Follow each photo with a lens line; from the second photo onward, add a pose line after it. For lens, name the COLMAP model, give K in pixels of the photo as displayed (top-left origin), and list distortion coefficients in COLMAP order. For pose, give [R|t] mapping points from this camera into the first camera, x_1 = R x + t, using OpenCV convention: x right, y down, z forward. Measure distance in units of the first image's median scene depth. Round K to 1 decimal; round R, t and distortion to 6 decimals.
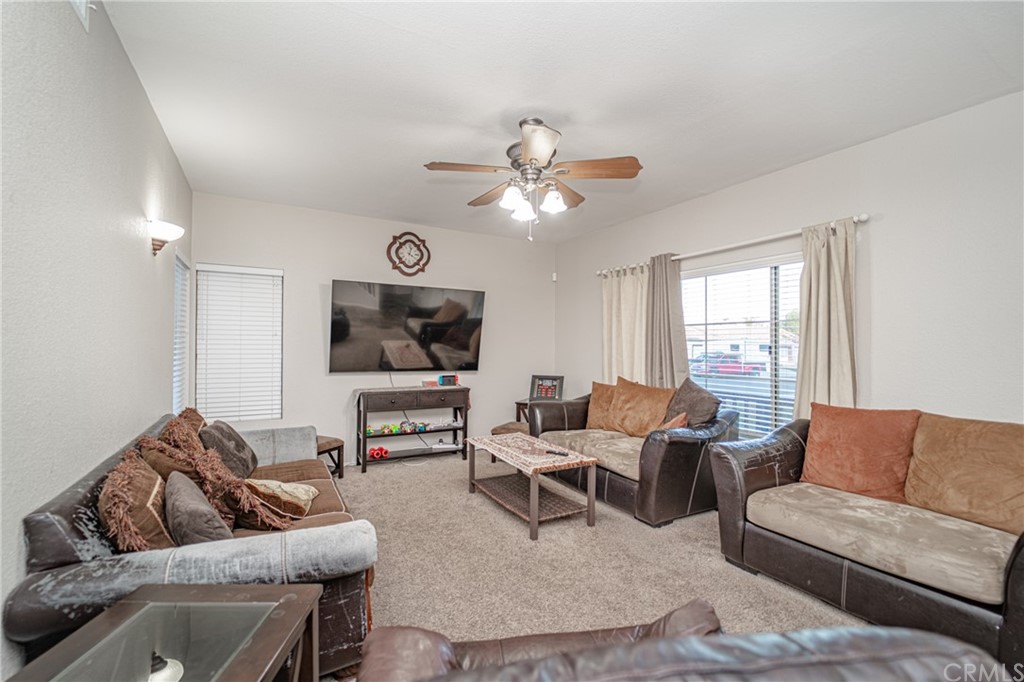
lens RADIAL K [[411.8, 0, 525.8], [0, 411.8, 346.1], [0, 0, 1]] dist [-0.023899, 0.000929]
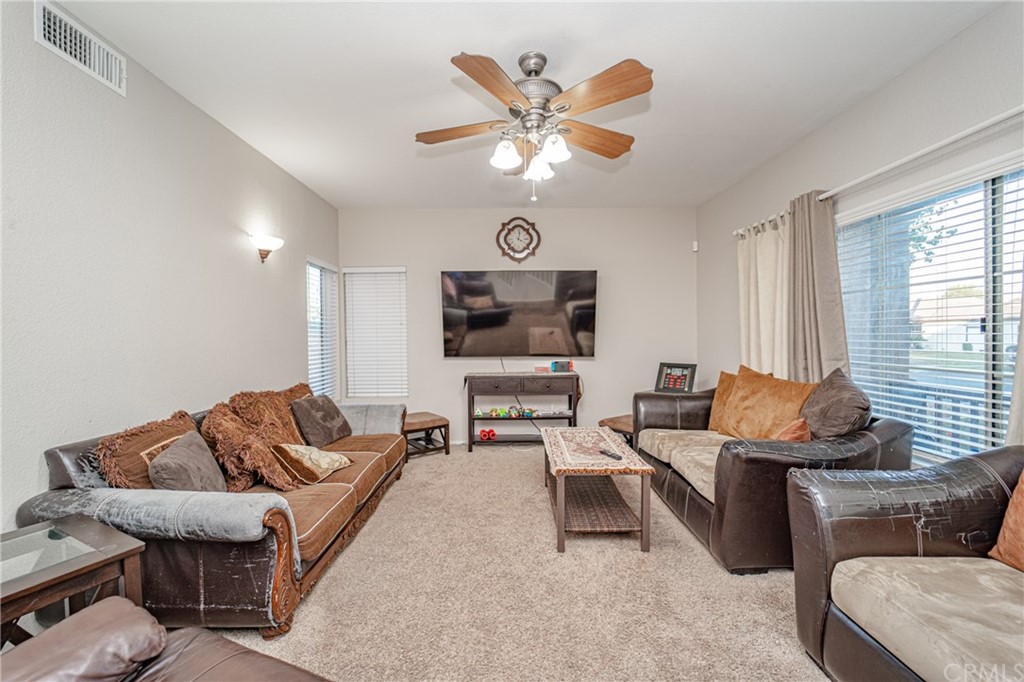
lens RADIAL K [[411.8, 0, 518.6], [0, 411.8, 345.8], [0, 0, 1]] dist [-0.023899, 0.000929]
pose [[0.878974, -0.004160, -0.476851, 0.245479], [0.017736, 0.999555, 0.023971, 0.013318], [0.476539, -0.029528, 0.878657, 0.150040]]
